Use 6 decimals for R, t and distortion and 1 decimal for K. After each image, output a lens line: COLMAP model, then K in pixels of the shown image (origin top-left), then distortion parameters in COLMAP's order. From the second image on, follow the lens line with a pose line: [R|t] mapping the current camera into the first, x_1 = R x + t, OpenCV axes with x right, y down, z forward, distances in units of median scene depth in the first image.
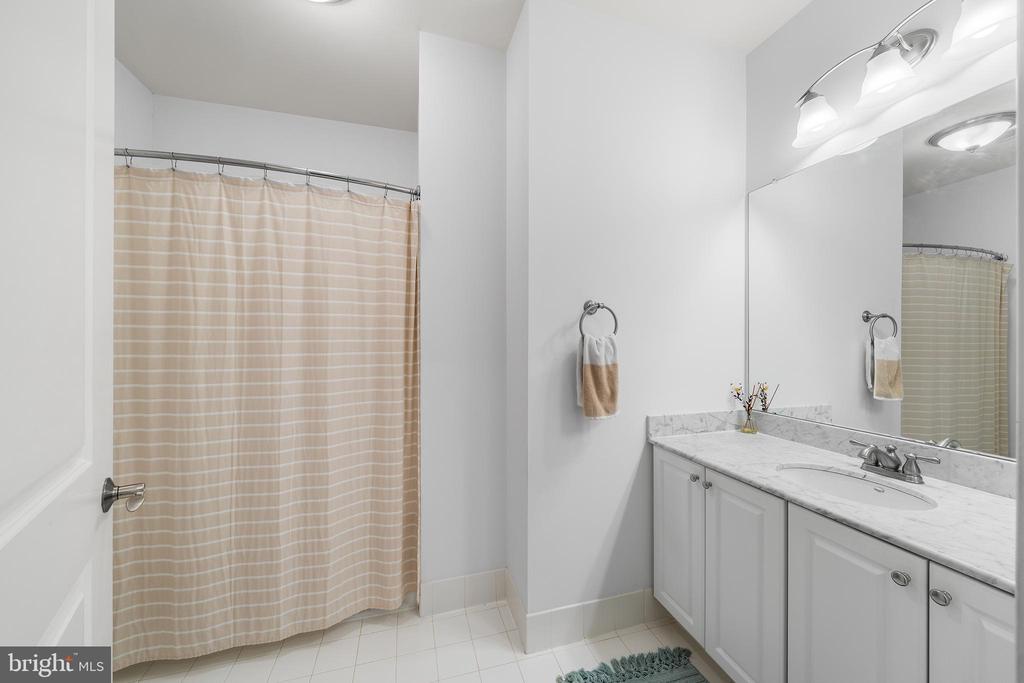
lens RADIAL K [[375.1, 0, 513.0], [0, 375.1, 338.7], [0, 0, 1]] dist [-0.000259, -0.000049]
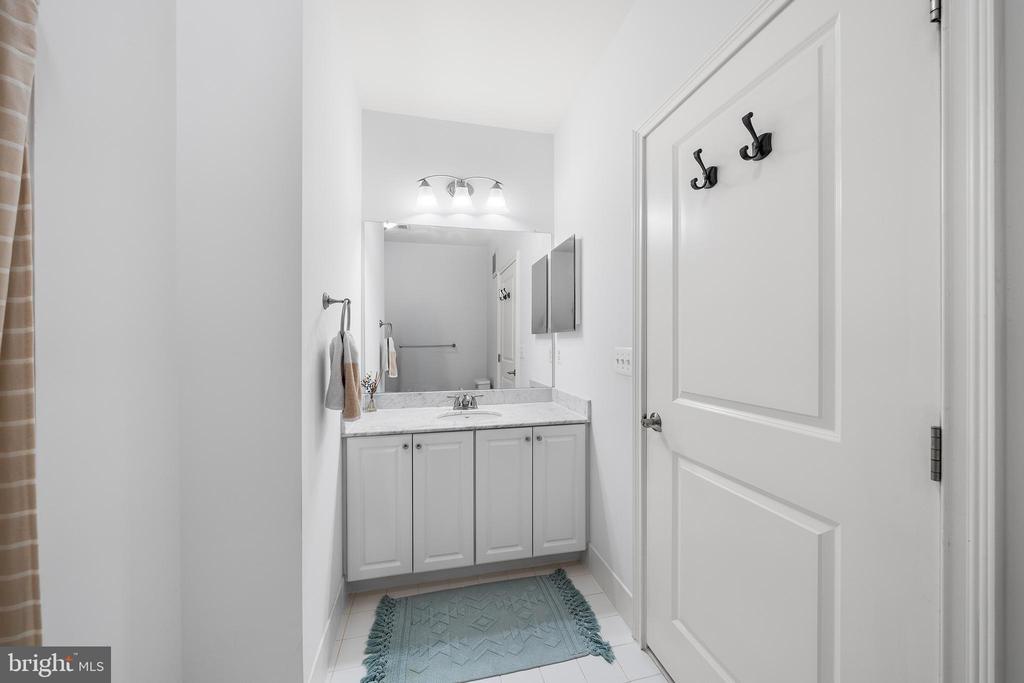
lens RADIAL K [[375.1, 0, 513.0], [0, 375.1, 338.7], [0, 0, 1]] dist [-0.000259, -0.000049]
pose [[0.039010, 0.000105, 0.999239, -0.801283], [0.004068, 0.999992, -0.000264, 0.006837], [-0.999231, 0.004075, 0.039009, 0.602577]]
